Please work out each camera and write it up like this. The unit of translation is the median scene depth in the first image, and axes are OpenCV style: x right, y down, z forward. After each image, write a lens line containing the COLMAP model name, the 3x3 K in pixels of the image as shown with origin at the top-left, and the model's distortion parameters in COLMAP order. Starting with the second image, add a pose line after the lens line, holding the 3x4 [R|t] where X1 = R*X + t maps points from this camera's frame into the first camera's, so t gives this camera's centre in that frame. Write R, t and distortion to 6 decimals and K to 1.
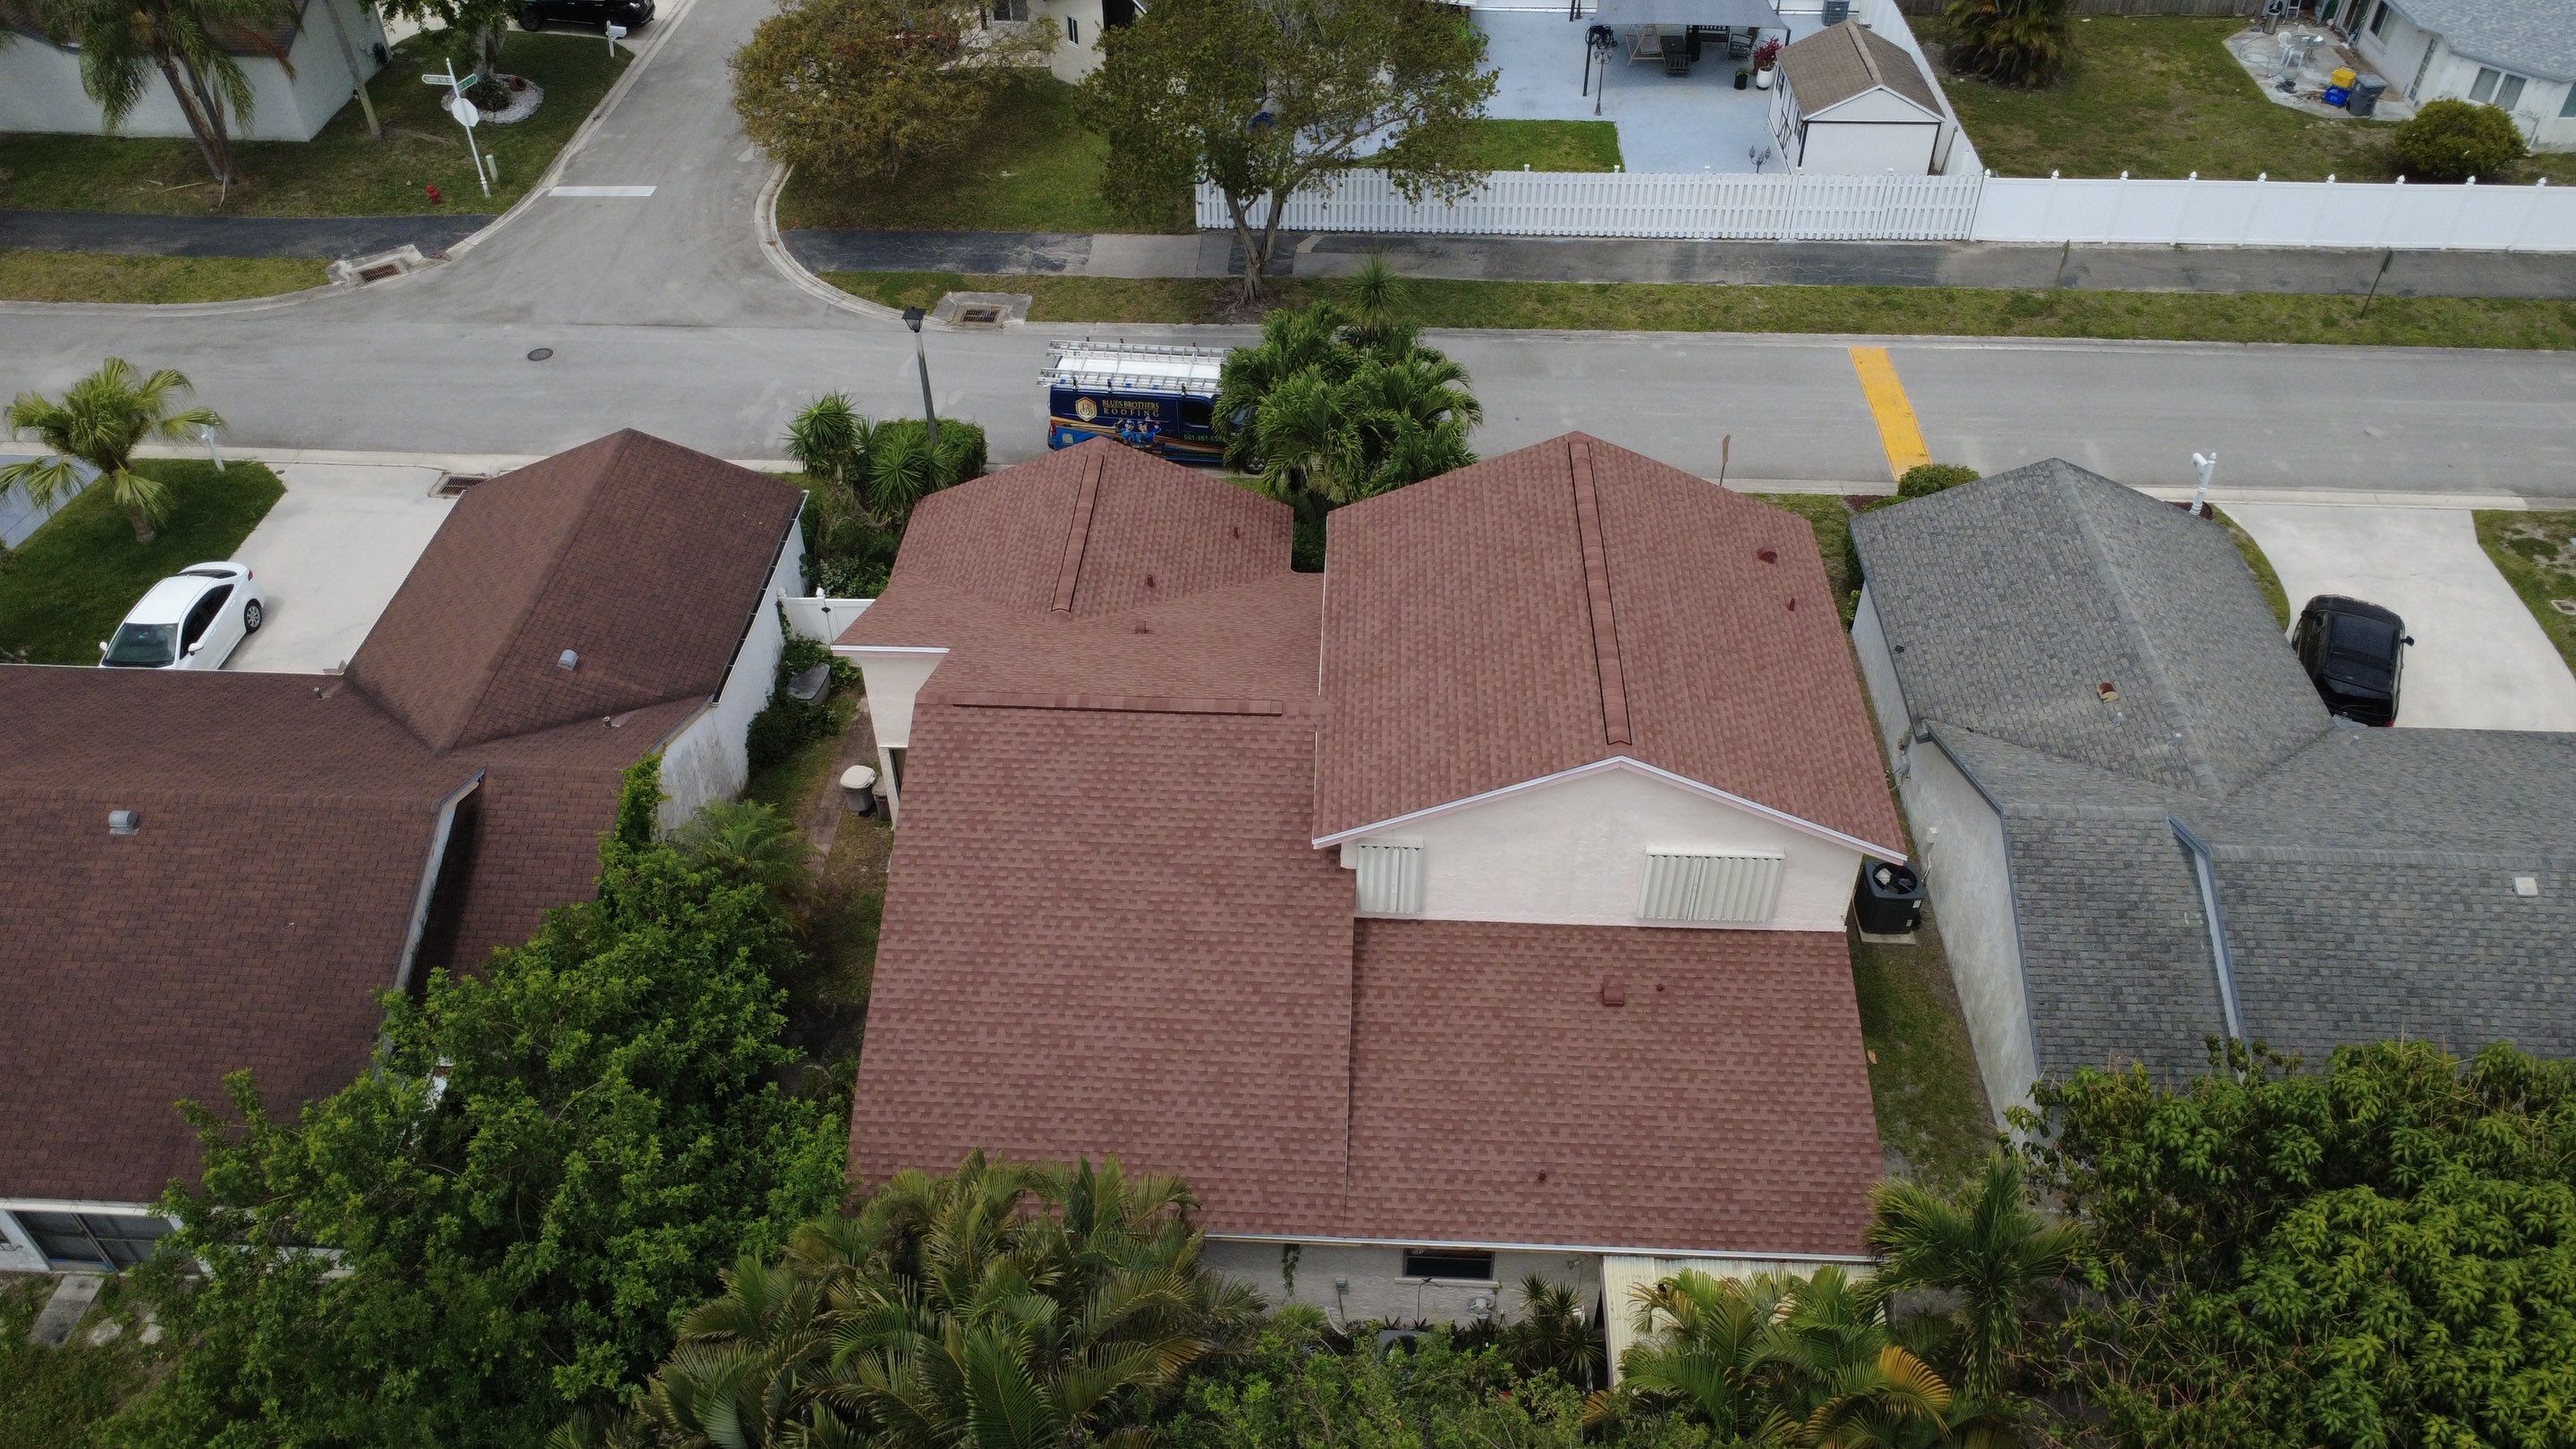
lens RADIAL K [[1870.4, 0, 1288.0], [0, 1870.4, 724.5], [0, 0, 1]] dist [-0.000969, 0.000340]
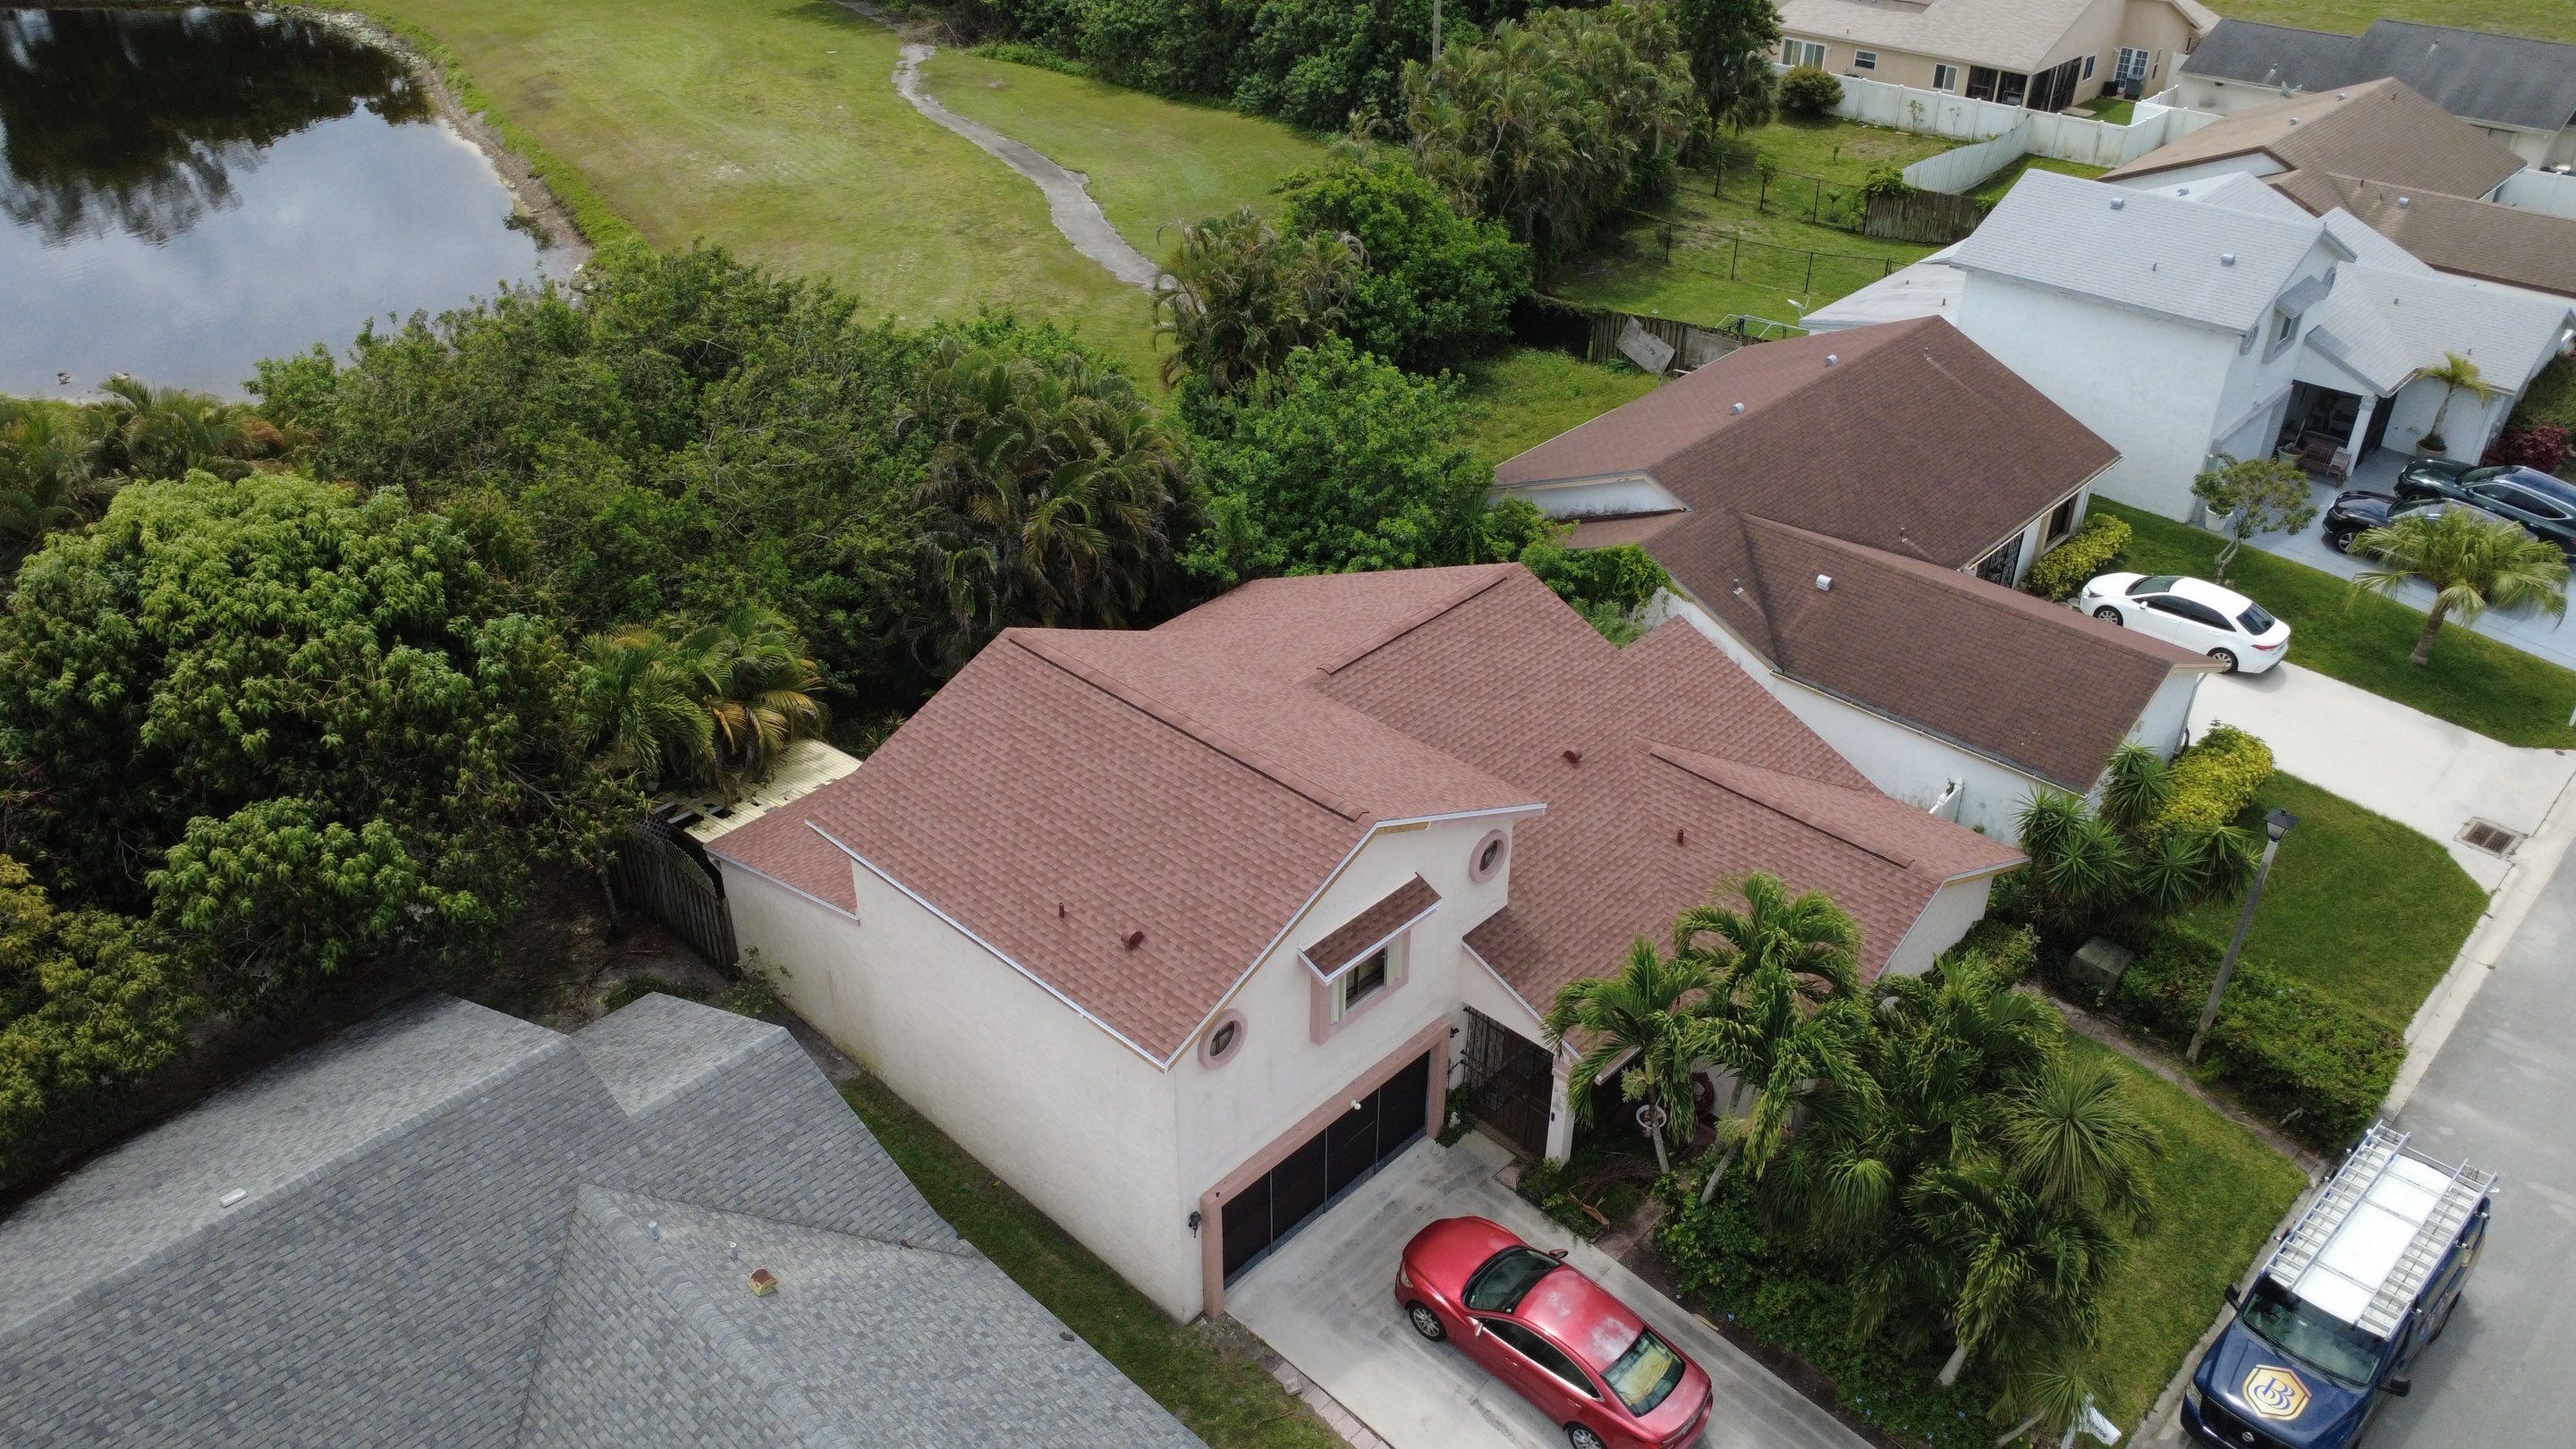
lens RADIAL K [[1870.4, 0, 1288.0], [0, 1870.4, 724.5], [0, 0, 1]] dist [-0.000969, 0.000340]
pose [[-0.655120, 0.401965, -0.639721, 0.482819], [-0.495549, 0.410536, 0.765435, -0.549458], [0.570306, 0.818465, -0.069757, 0.692827]]
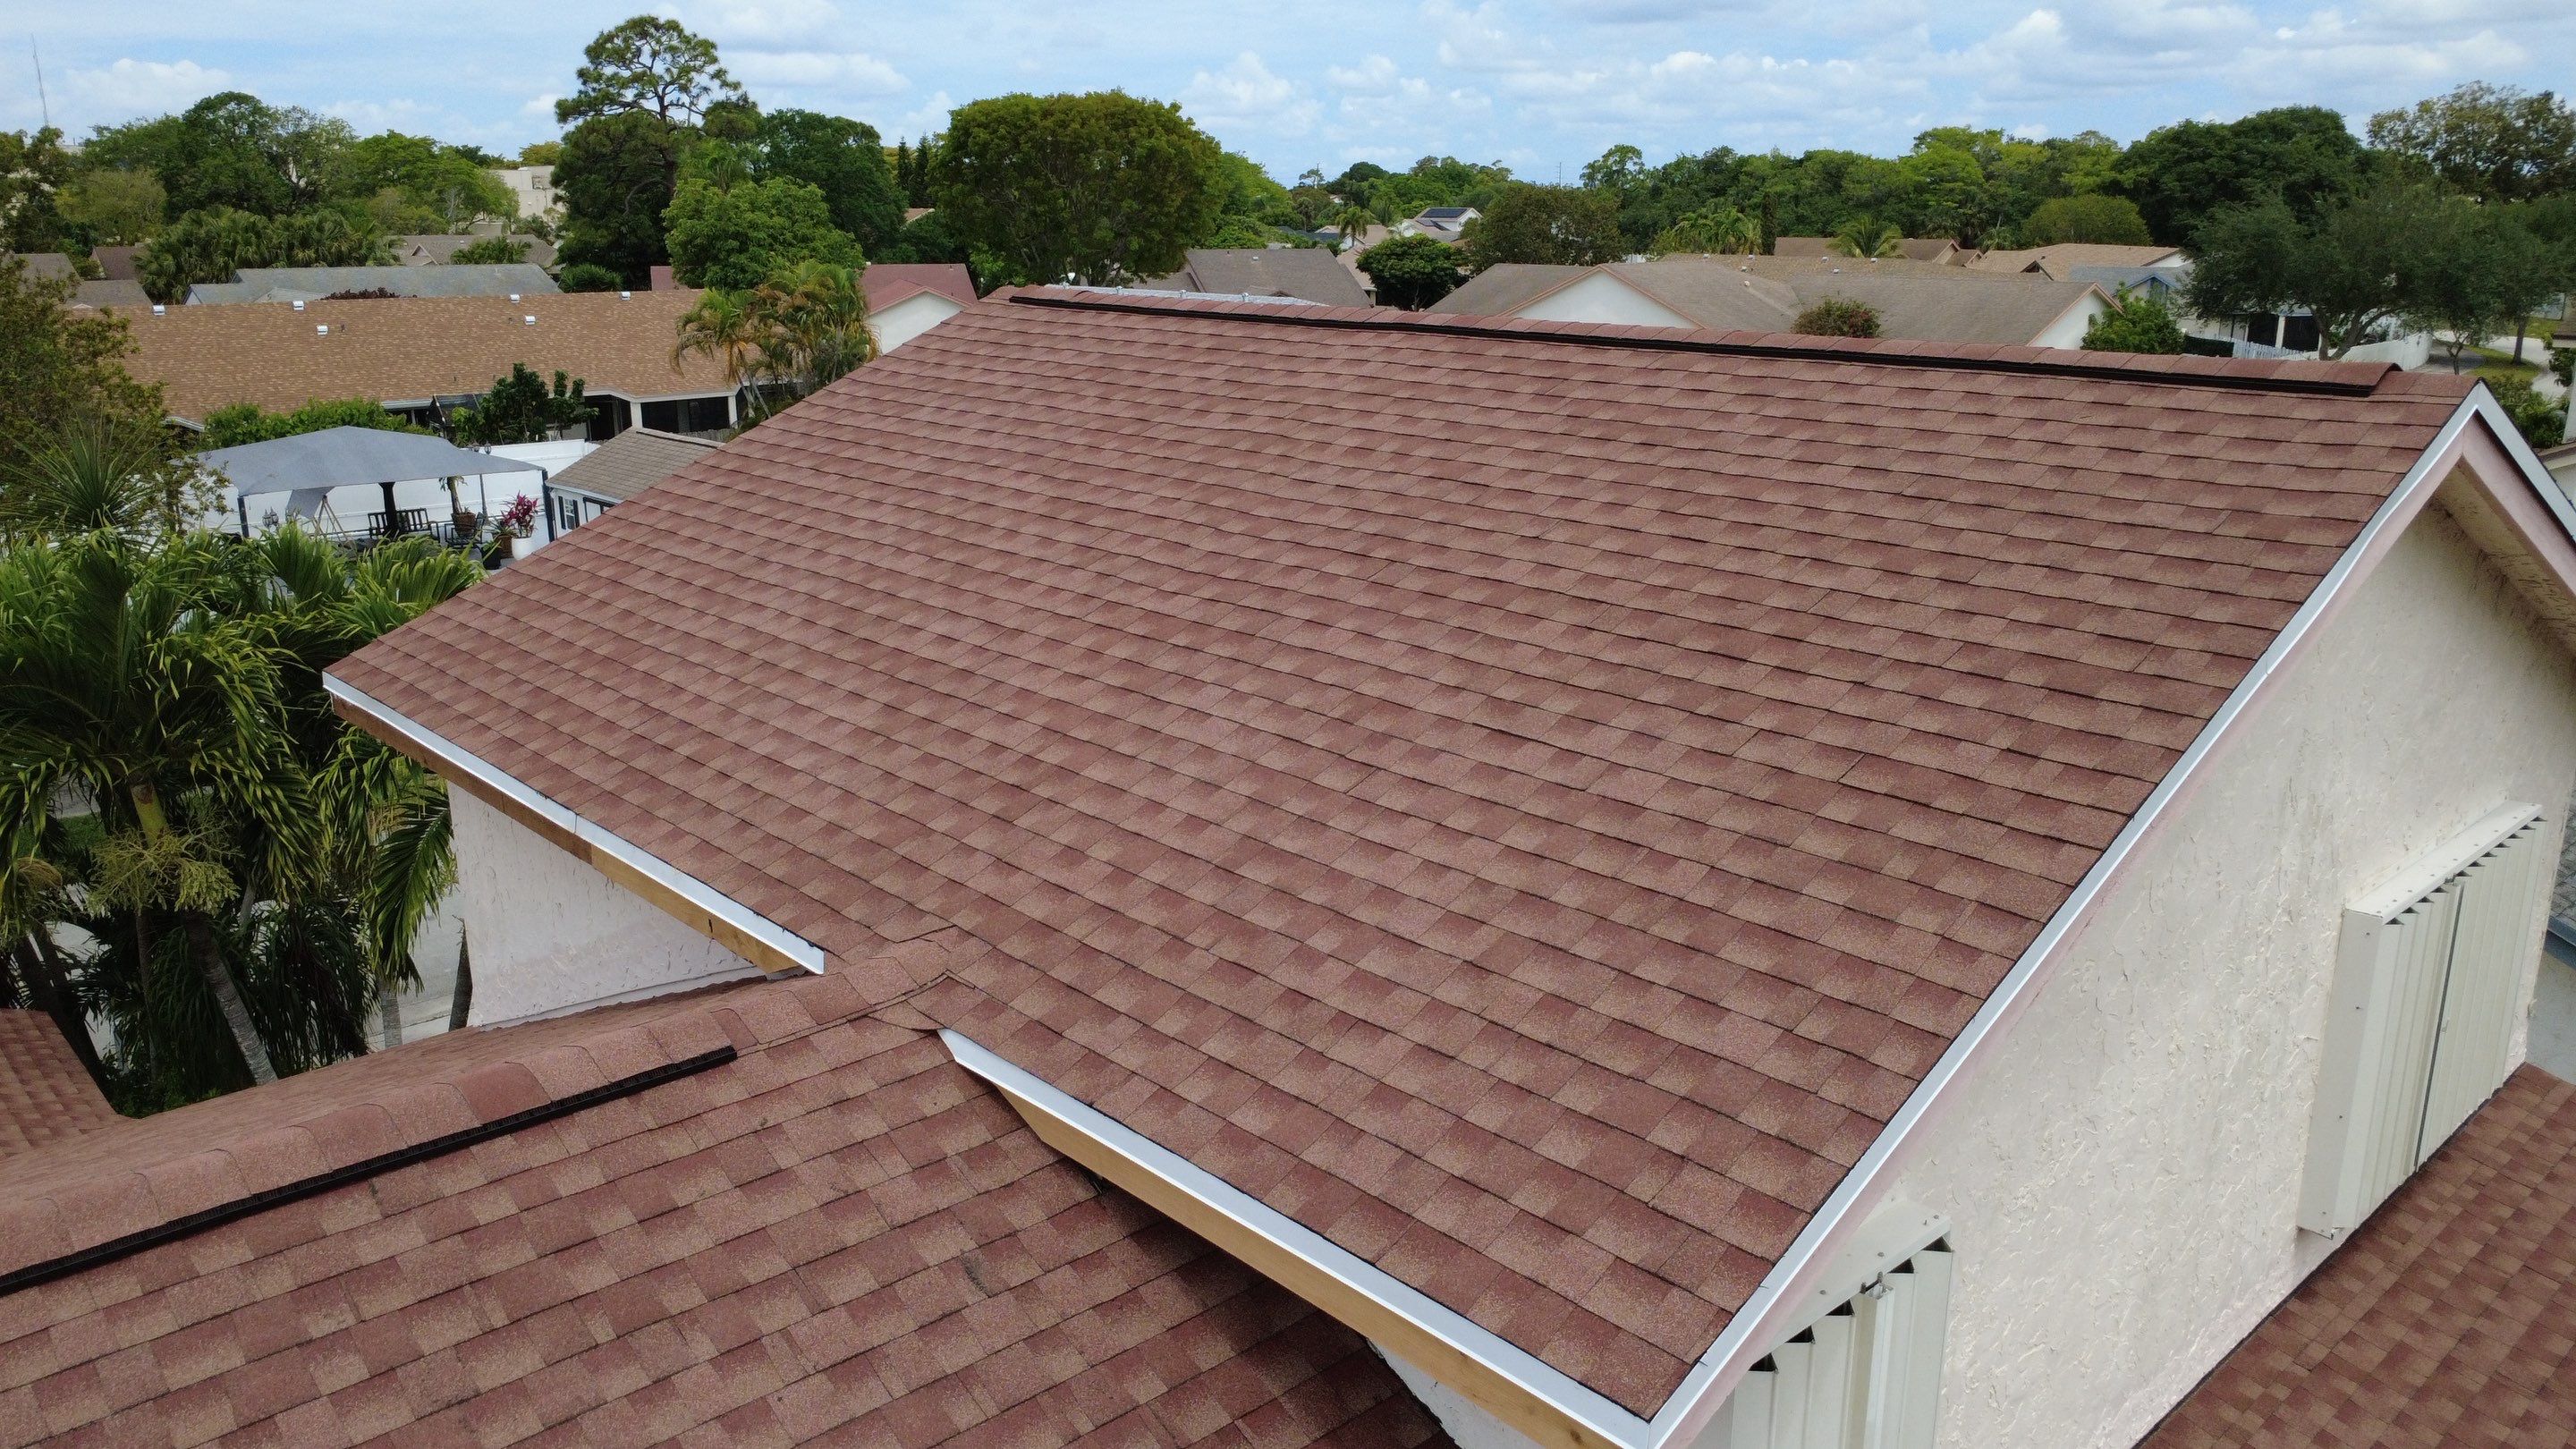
lens RADIAL K [[1870.4, 0, 1288.0], [0, 1870.4, 724.5], [0, 0, 1]] dist [-0.000969, 0.000340]
pose [[0.705469, -0.187156, 0.683584, -0.051718], [0.464616, 0.850470, -0.246643, 0.023119], [-0.535207, 0.491602, 0.686936, 0.522647]]
